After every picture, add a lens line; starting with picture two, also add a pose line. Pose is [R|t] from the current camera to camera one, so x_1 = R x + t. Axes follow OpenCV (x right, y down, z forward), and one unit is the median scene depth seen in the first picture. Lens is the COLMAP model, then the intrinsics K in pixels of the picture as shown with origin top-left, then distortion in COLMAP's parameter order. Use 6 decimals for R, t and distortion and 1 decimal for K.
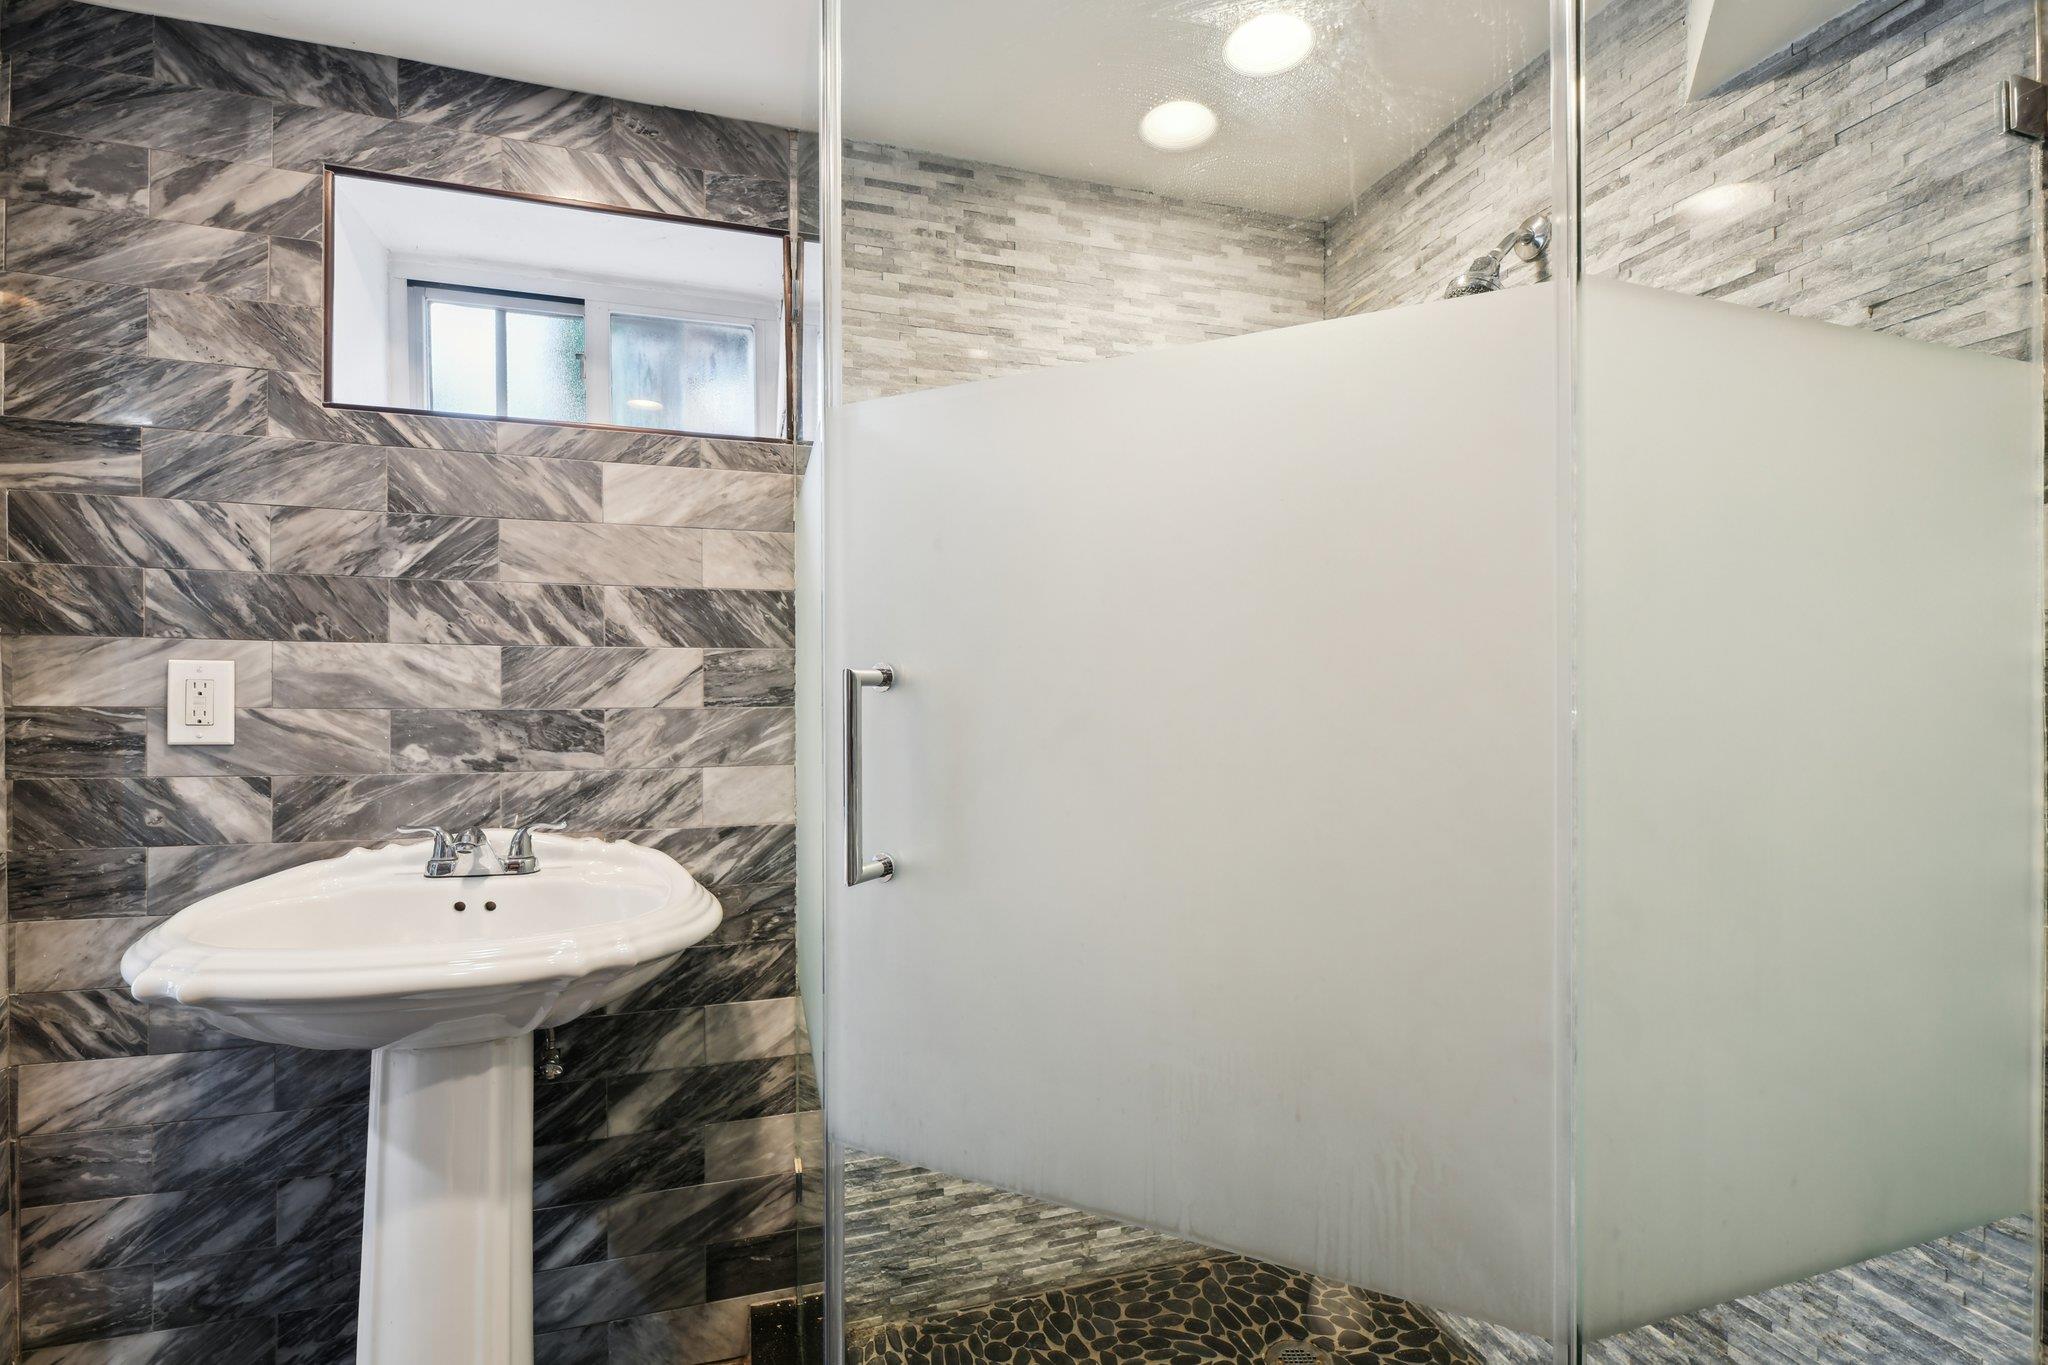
lens RADIAL K [[899.1, 0, 1018.8], [0, 899.1, 687.8], [0, 0, 1]] dist [0.004536, -0.001164]
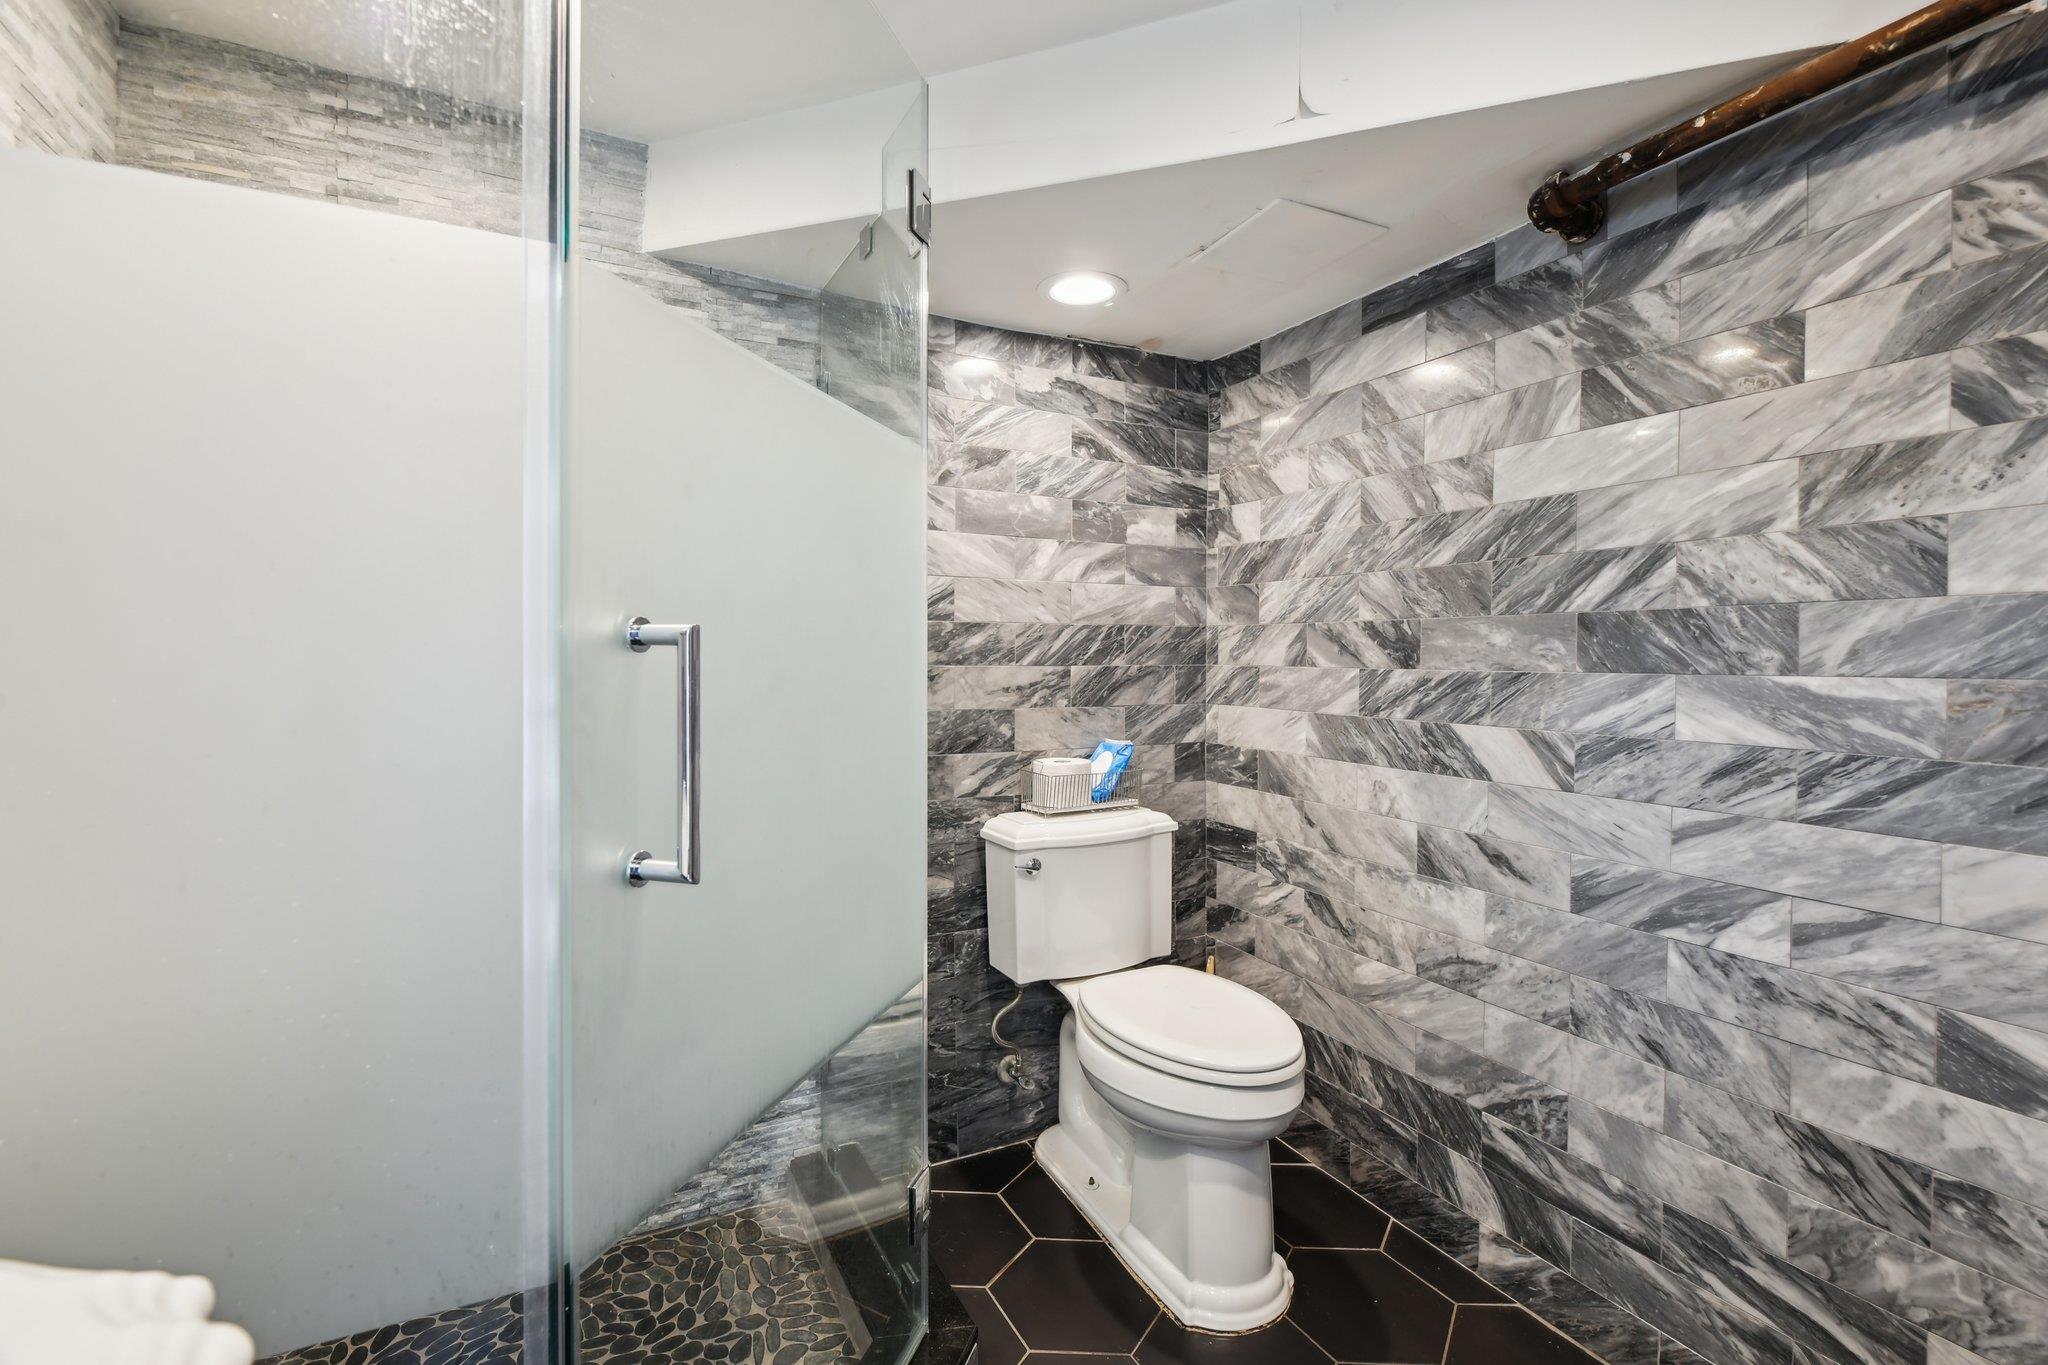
lens RADIAL K [[899.1, 0, 1019.5], [0, 899.1, 669.1], [0, 0, 1]] dist [0.004536, -0.001164]
pose [[-0.134013, -0.003450, 0.990974, -0.602827], [-0.000999, 0.999994, 0.003346, 0.020048], [-0.990979, -0.000542, -0.134015, 0.444314]]
